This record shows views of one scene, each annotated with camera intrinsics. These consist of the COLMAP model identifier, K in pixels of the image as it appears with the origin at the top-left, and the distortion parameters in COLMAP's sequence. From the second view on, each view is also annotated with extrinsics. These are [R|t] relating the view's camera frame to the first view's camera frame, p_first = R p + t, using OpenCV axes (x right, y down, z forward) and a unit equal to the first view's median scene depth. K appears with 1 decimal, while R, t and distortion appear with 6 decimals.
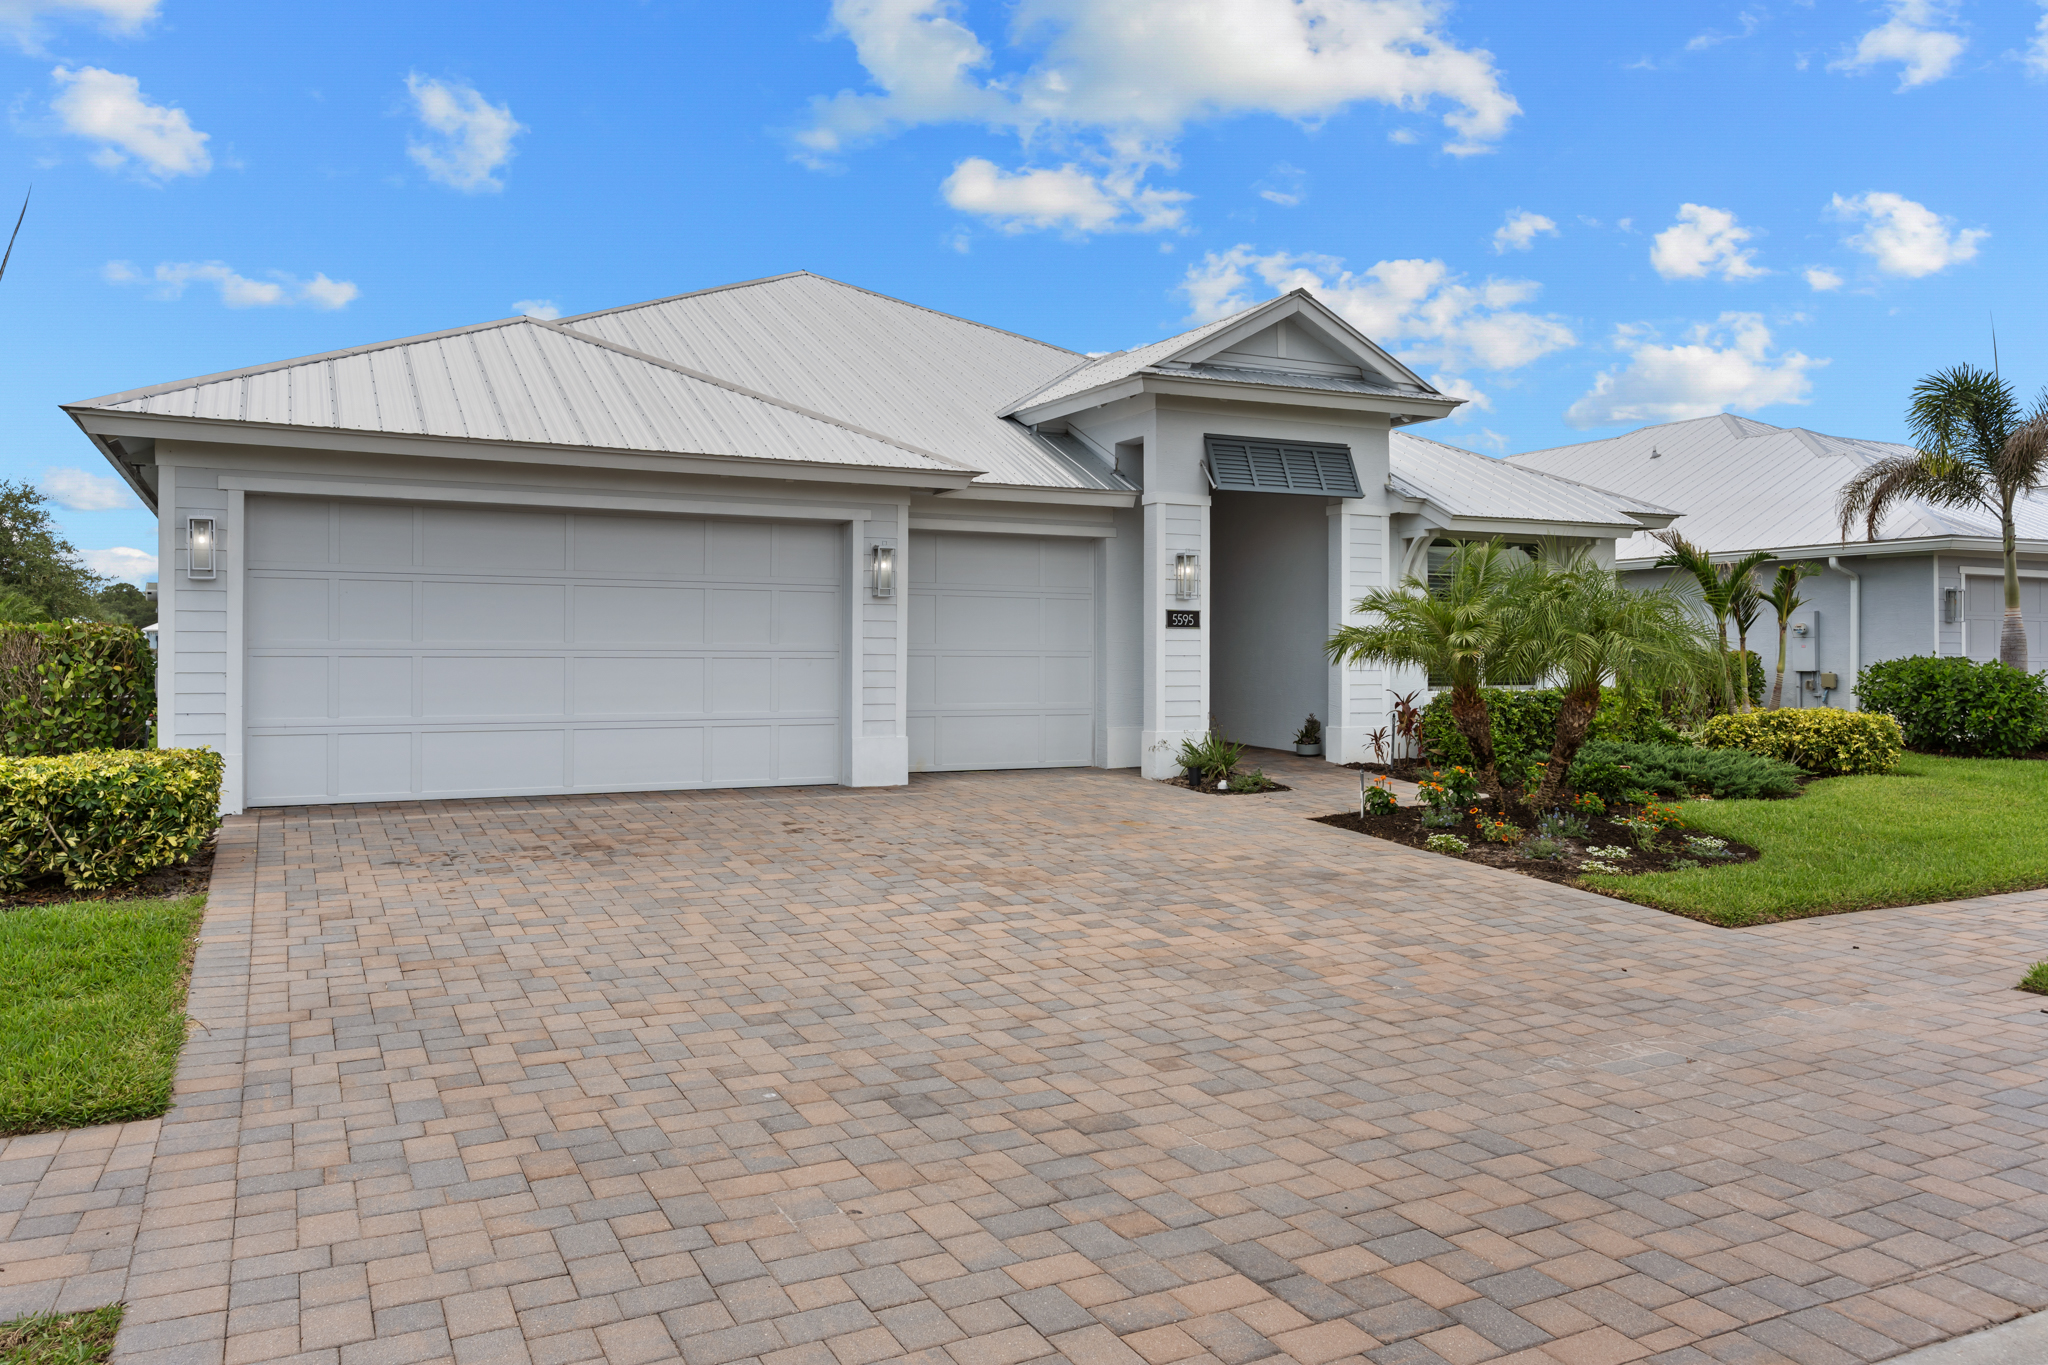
lens RADIAL K [[1412.4, 0, 1024.0], [0, 1412.4, 682.5], [0, 0, 1]] dist [-0.000433, -0.000261]
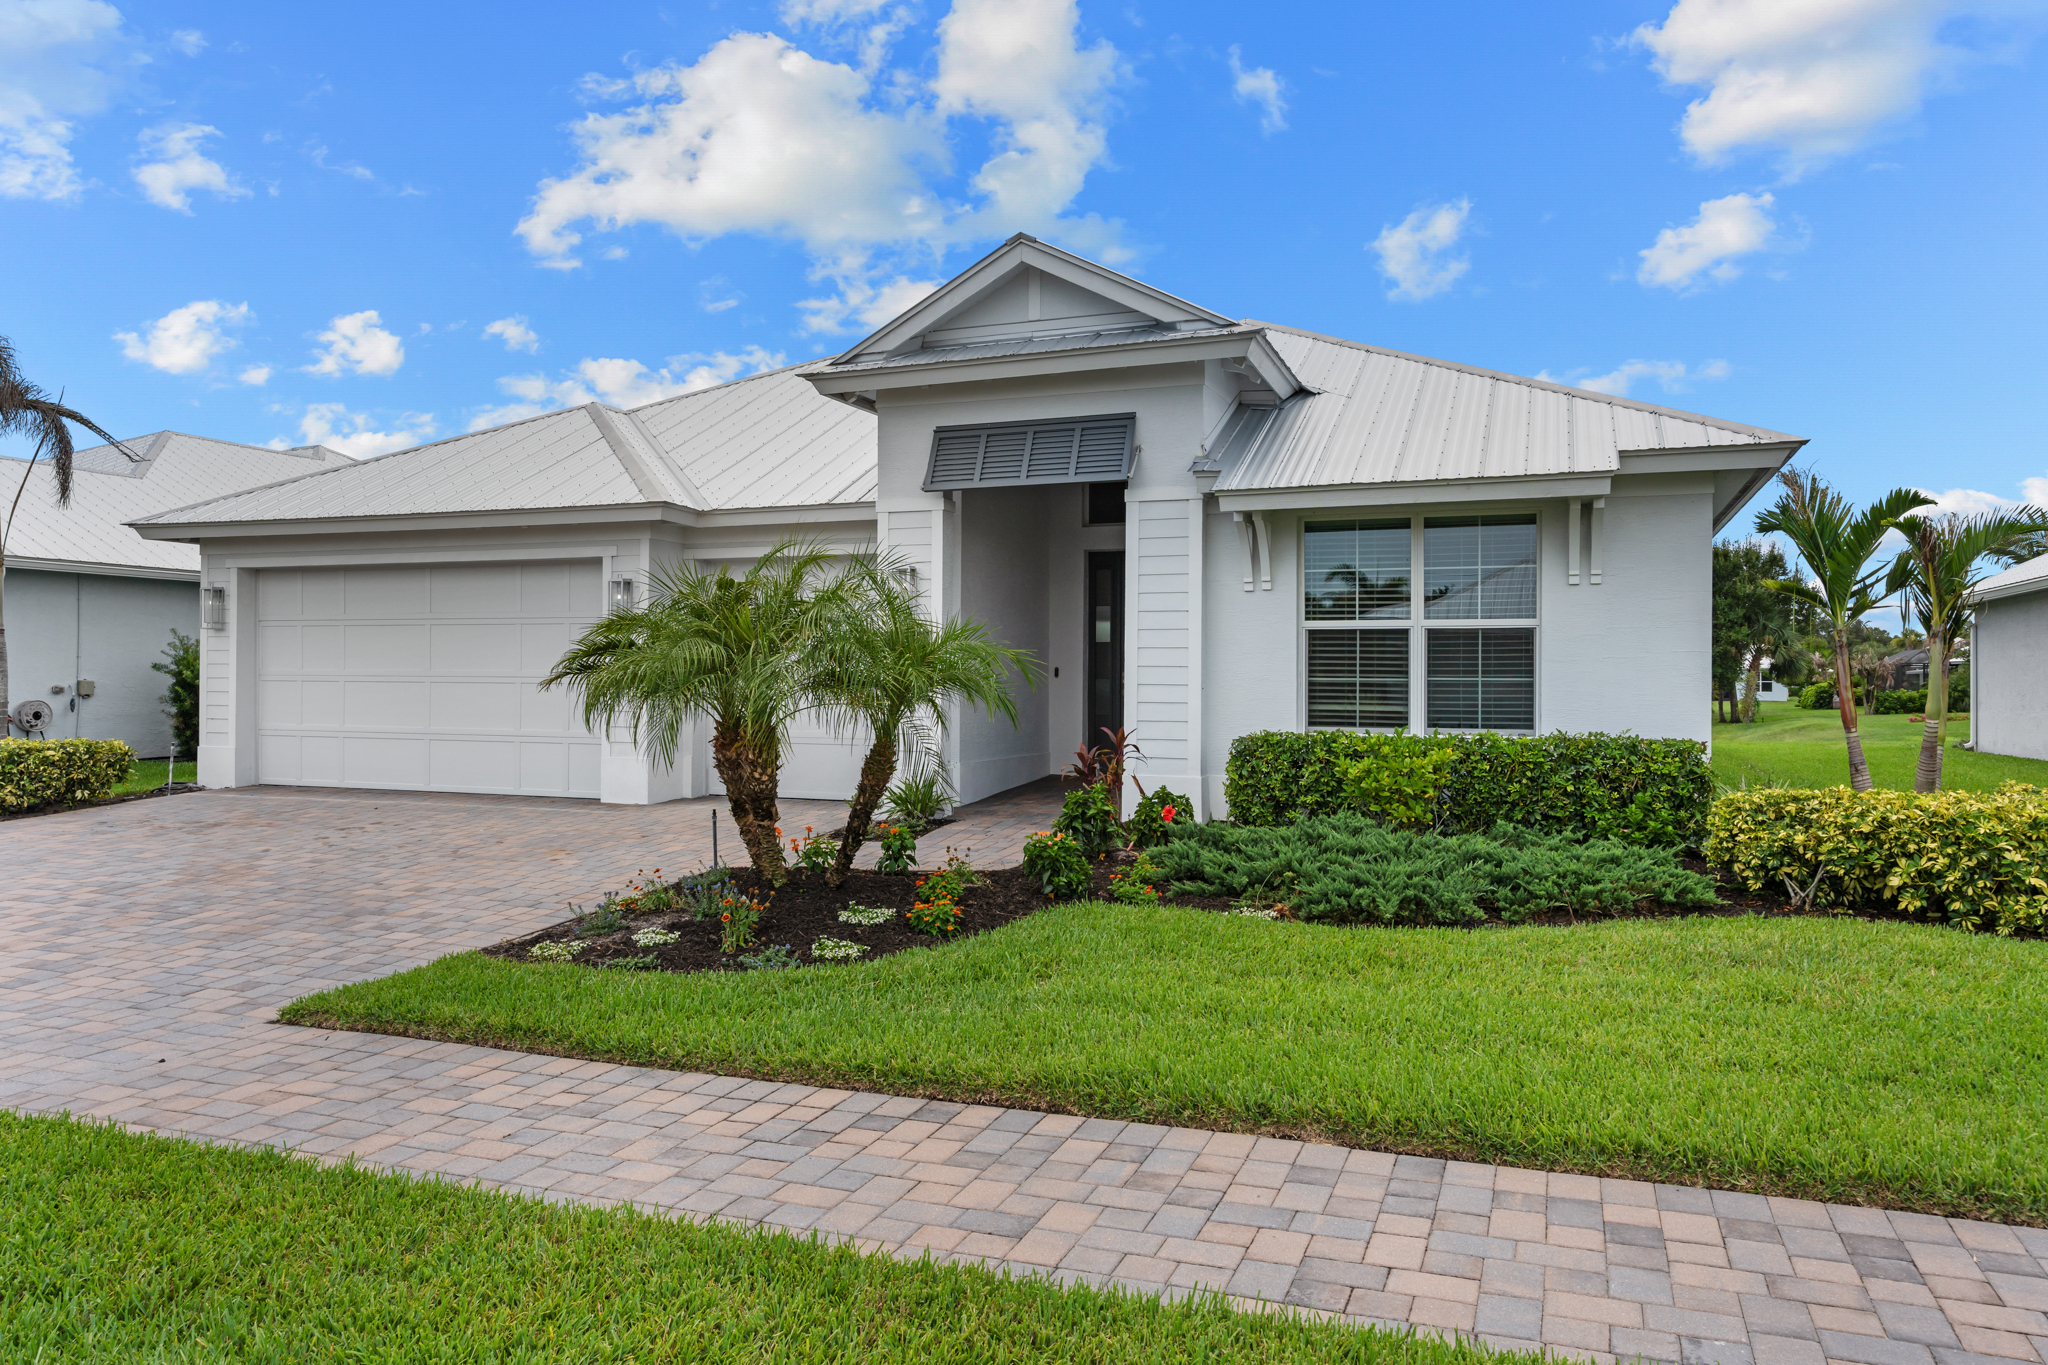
lens RADIAL K [[1412.4, 0, 1024.0], [0, 1412.4, 682.5], [0, 0, 1]] dist [-0.000433, -0.000261]
pose [[0.671125, -0.000477, -0.741344, 0.802863], [-0.023167, 0.999498, -0.021616, -0.002025], [0.740982, 0.031682, 0.670777, 0.462397]]
